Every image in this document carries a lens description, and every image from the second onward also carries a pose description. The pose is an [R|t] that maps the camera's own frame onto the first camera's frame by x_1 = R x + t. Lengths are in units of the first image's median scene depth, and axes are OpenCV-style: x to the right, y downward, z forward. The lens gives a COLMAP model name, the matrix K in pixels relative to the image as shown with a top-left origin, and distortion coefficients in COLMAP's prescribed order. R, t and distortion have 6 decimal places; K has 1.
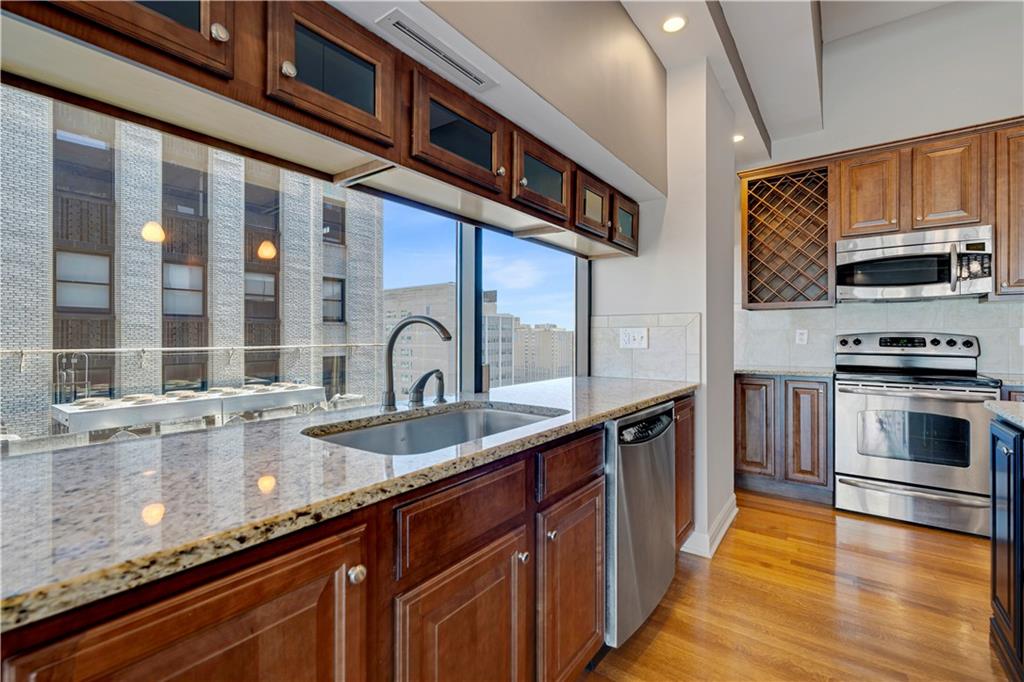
lens RADIAL K [[441.0, 0, 508.4], [0, 441.0, 335.2], [0, 0, 1]] dist [0.007399, -0.001767]
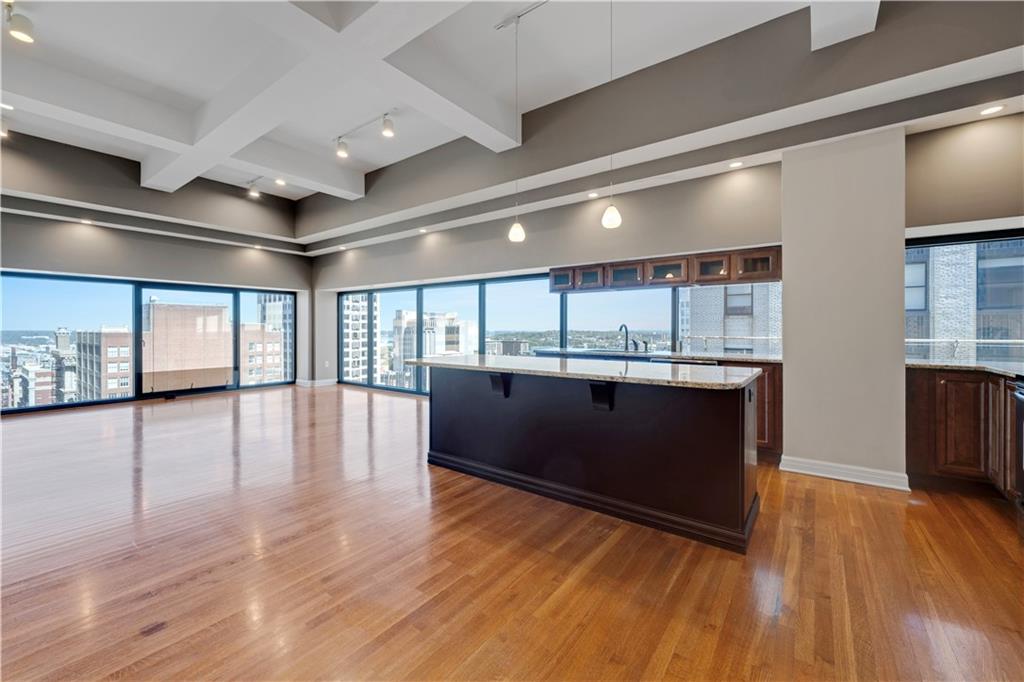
lens RADIAL K [[408.5, 0, 512.4], [0, 408.5, 332.0], [0, 0, 1]] dist [0.000739, -0.000468]
pose [[-0.001128, 0.006467, -0.999978, 1.230113], [0.004526, 0.999969, 0.006462, -0.002409], [0.999989, -0.004518, -0.001158, 0.029044]]
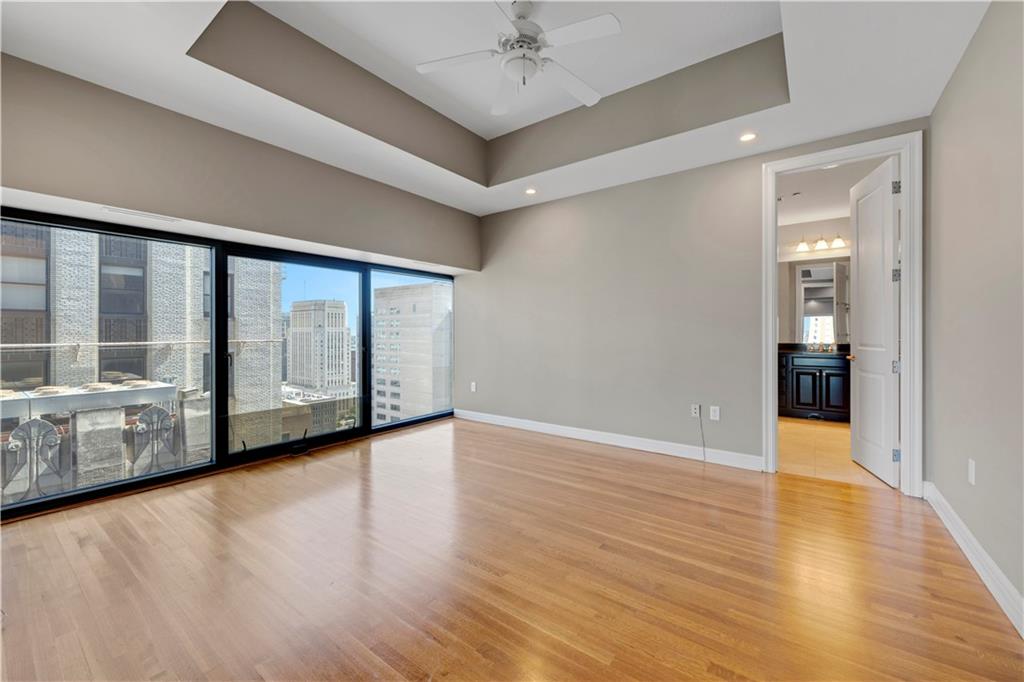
lens RADIAL K [[408.5, 0, 508.0], [0, 408.5, 330.5], [0, 0, 1]] dist [0.000739, -0.000468]
pose [[0.999920, -0.000687, -0.012667, 1.333649], [0.000687, 1.000000, -0.000003, -0.002869], [0.012667, -0.000005, 0.999920, 0.539106]]
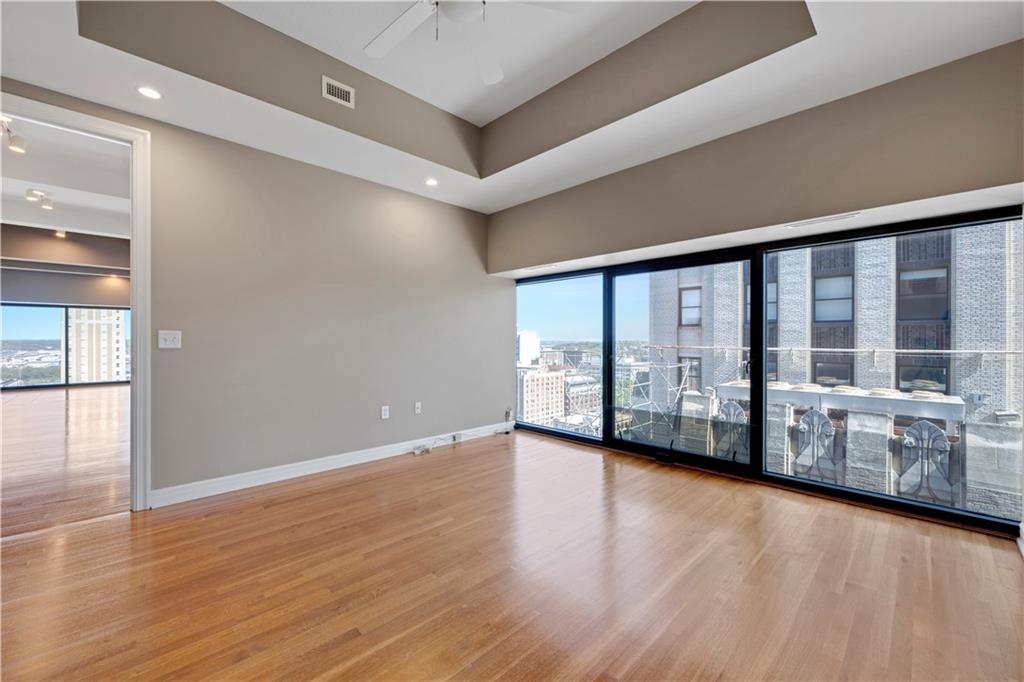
lens RADIAL K [[408.5, 0, 512.1], [0, 408.5, 341.5], [0, 0, 1]] dist [0.000739, -0.000468]
pose [[-0.163152, 0.005962, -0.986583, 1.868875], [0.002965, 0.999980, 0.005552, 0.001754], [0.986596, -0.002020, -0.163167, 1.380961]]
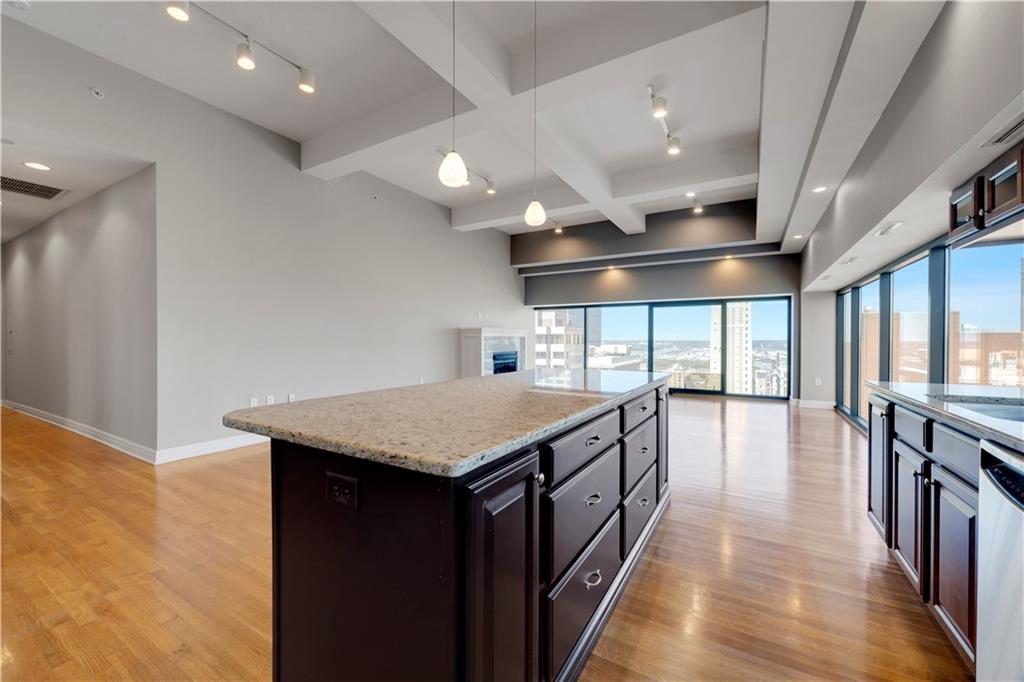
lens RADIAL K [[408.5, 0, 503.2], [0, 408.5, 341.0], [0, 0, 1]] dist [0.000739, -0.000468]
pose [[-0.995823, -0.000748, -0.091299, 0.502415], [-0.000839, 0.999999, 0.000950, 0.003141], [0.091298, 0.001022, -0.995823, 0.700420]]
